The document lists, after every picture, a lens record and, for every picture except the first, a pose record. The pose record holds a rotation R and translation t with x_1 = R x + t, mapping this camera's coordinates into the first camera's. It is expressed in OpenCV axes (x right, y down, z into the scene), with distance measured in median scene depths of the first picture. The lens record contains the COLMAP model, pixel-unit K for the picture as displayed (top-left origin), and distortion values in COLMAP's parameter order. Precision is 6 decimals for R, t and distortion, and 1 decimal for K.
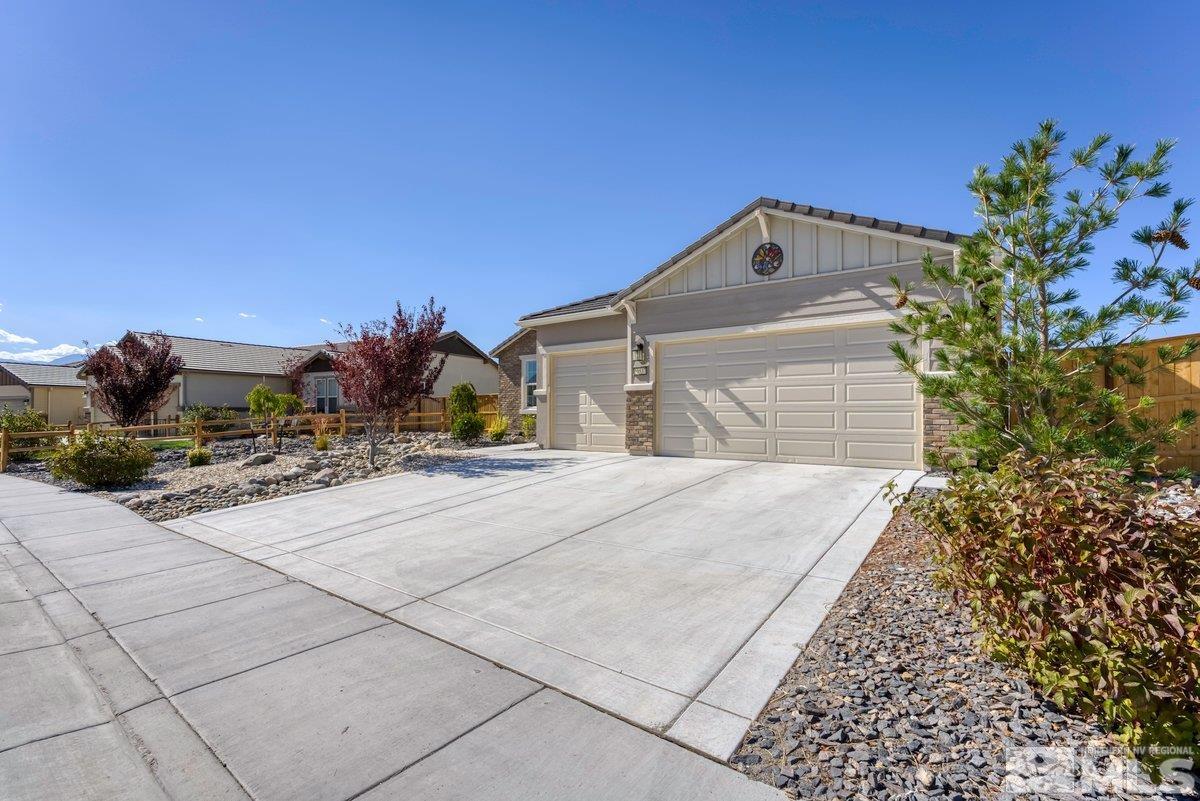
lens RADIAL K [[493.1, 0, 578.0], [0, 493.1, 402.3], [0, 0, 1]] dist [-0.025833, 0.006875]
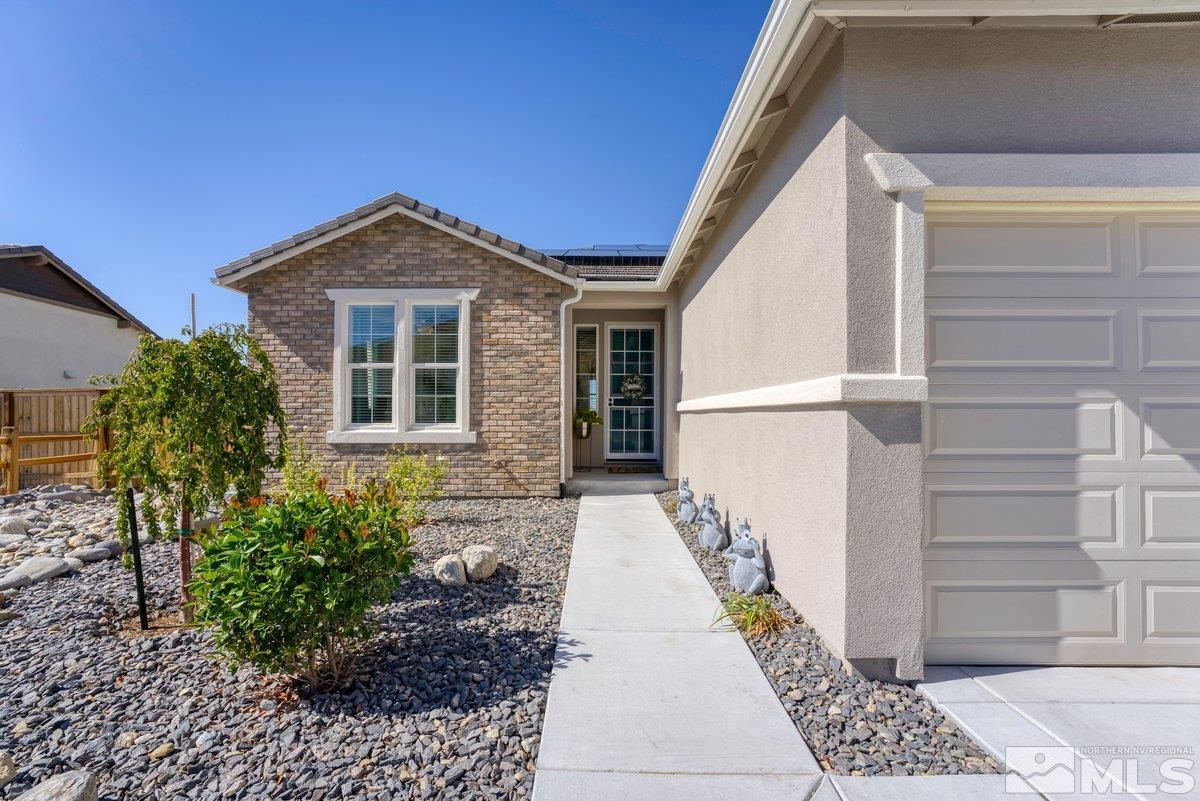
lens RADIAL K [[483.9, 0, 590.4], [0, 483.9, 404.8], [0, 0, 1]] dist [-0.009161, -0.000156]
pose [[0.804078, 0.008059, 0.594470, -0.330411], [-0.011631, 0.999930, 0.002177, -0.015956], [-0.594411, -0.008665, 0.804115, 1.086353]]
